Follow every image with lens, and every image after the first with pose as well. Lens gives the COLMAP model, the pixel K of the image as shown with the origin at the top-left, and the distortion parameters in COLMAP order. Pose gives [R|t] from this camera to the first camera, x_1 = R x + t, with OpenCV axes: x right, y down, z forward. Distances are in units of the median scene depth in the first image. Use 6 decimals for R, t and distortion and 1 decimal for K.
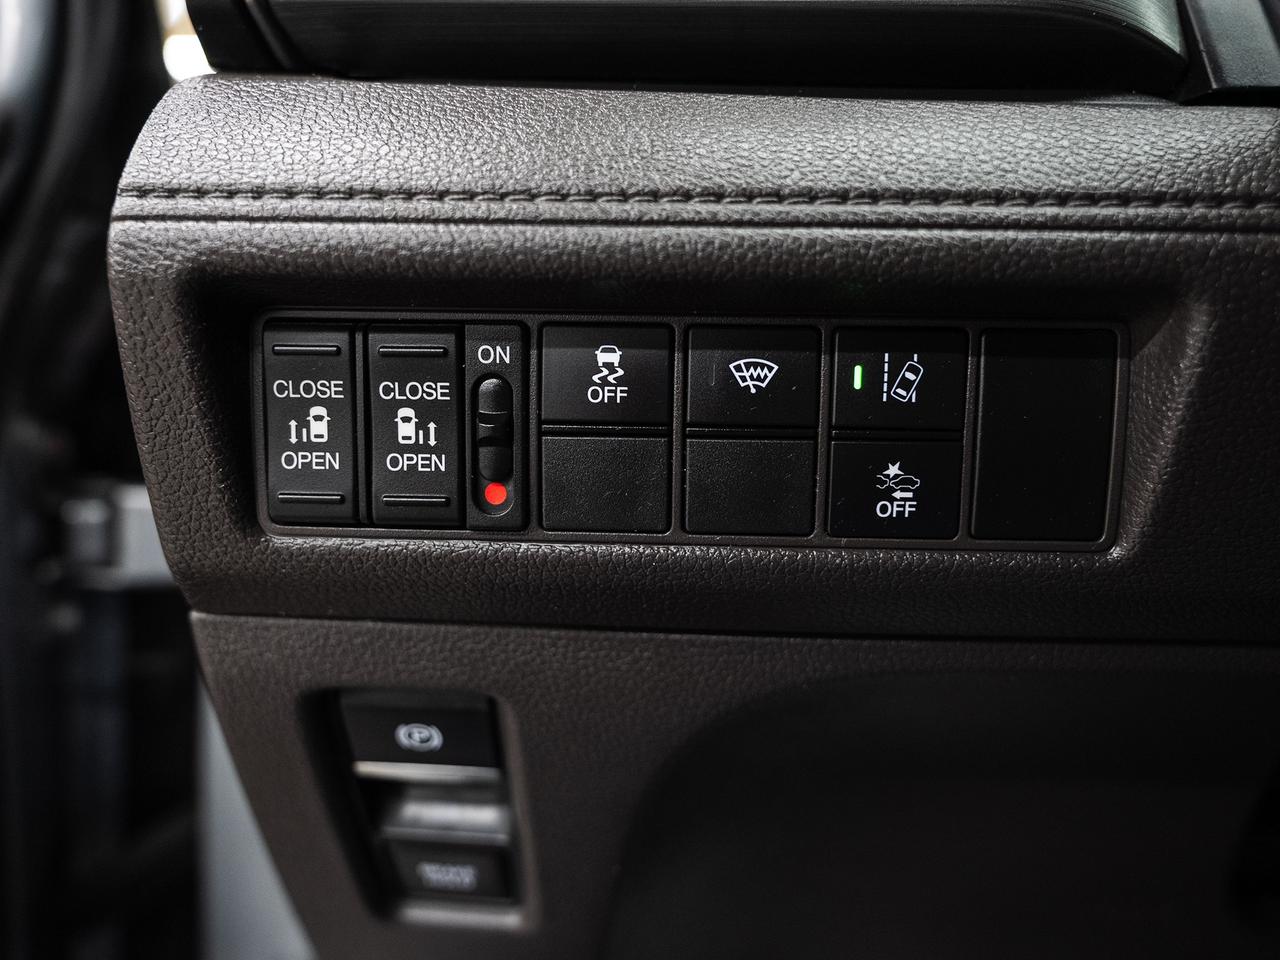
lens RADIAL K [[980.3, 0, 640.0], [0, 980.3, 480.0], [0, 0, 1]] dist [-0.002230, 0.000322]
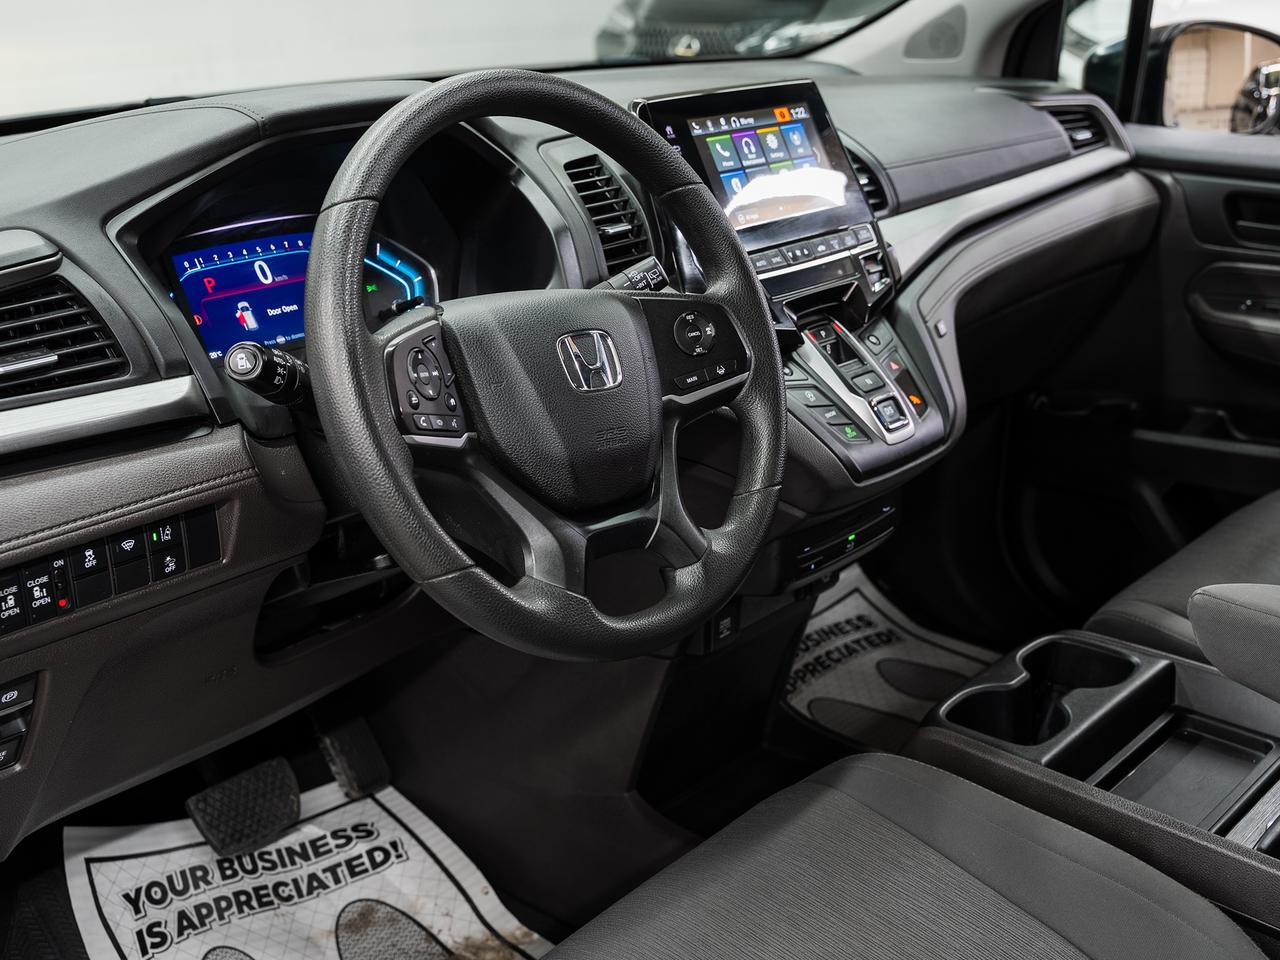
lens RADIAL K [[1548.0, 0, 640.0], [0, 1548.0, 480.0], [0, 0, 1]] dist [0.014228, 0.022347]
pose [[0.607833, -0.271003, 0.746389, -2.728467], [0.115394, 0.960128, 0.254635, -1.472812], [-0.785636, -0.068647, 0.614869, -3.642510]]
